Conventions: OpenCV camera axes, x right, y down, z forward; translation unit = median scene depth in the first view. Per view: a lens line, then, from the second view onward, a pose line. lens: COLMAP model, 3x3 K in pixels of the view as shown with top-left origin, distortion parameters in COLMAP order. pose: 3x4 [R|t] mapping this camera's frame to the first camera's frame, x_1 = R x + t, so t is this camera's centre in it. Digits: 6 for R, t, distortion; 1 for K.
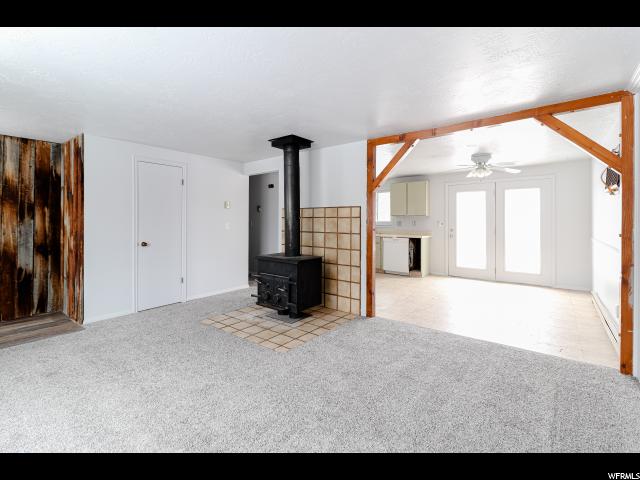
lens RADIAL K [[301.3, 0, 314.3], [0, 301.3, 220.6], [0, 0, 1]] dist [-0.000142, -0.002157]
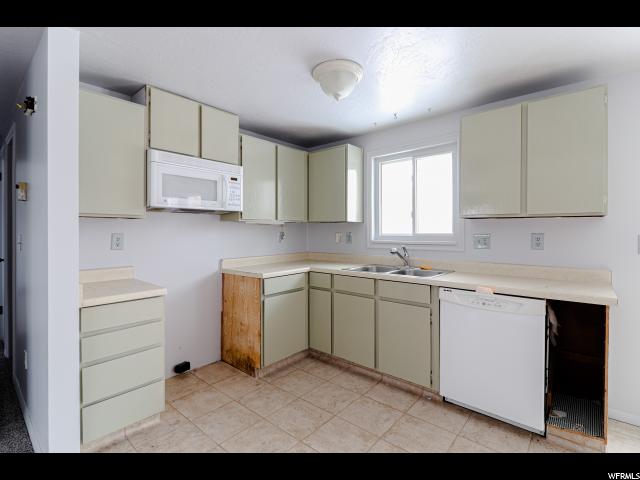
lens RADIAL K [[301.3, 0, 308.7], [0, 301.3, 228.6], [0, 0, 1]] dist [-0.000142, -0.002157]
pose [[0.998558, 0.000967, -0.053669, 0.186289], [-0.001173, 0.999992, -0.003812, -0.003875], [0.053665, 0.003869, 0.998551, 1.140273]]
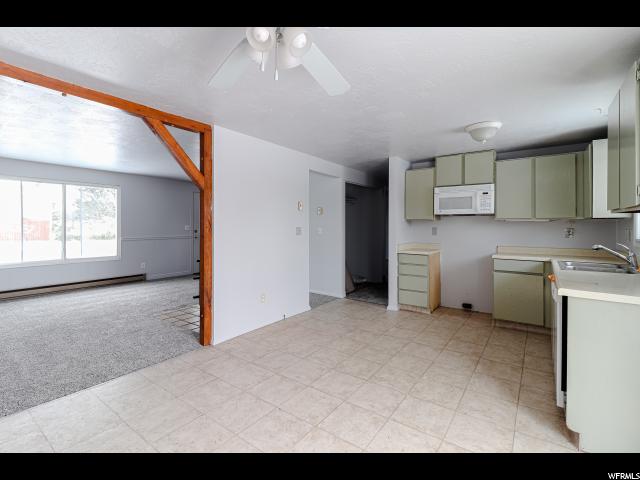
lens RADIAL K [[301.3, 0, 320.4], [0, 301.3, 234.9], [0, 0, 1]] dist [-0.000142, -0.002157]
pose [[0.027235, 0.032952, -0.999086, 0.935483], [-0.003491, 0.999454, 0.032869, -0.005074], [0.999623, 0.002592, 0.027335, 1.194961]]
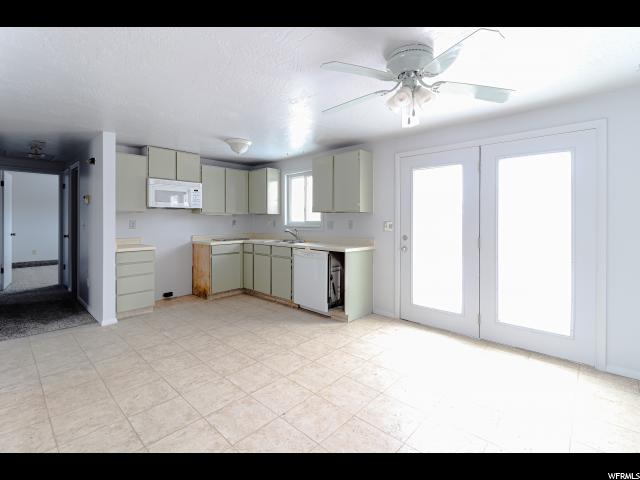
lens RADIAL K [[301.3, 0, 317.0], [0, 301.3, 219.8], [0, 0, 1]] dist [-0.000142, -0.002157]
pose [[0.996959, 0.003921, -0.077830, 0.528189], [-0.003799, 0.999991, 0.001715, -0.002526], [0.077836, -0.001414, 0.996965, 0.676691]]
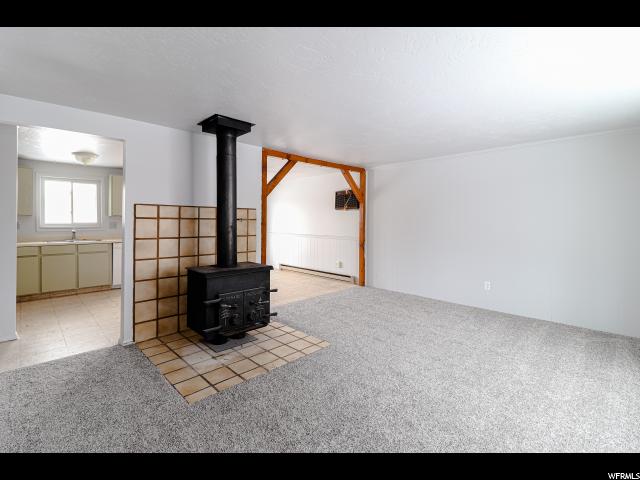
lens RADIAL K [[301.3, 0, 325.2], [0, 301.3, 225.2], [0, 0, 1]] dist [-0.000142, -0.002157]
pose [[0.093503, -0.010532, 0.995563, -0.811276], [-0.004402, 0.999930, 0.010991, -0.003825], [-0.995609, -0.005410, 0.093450, 0.627847]]
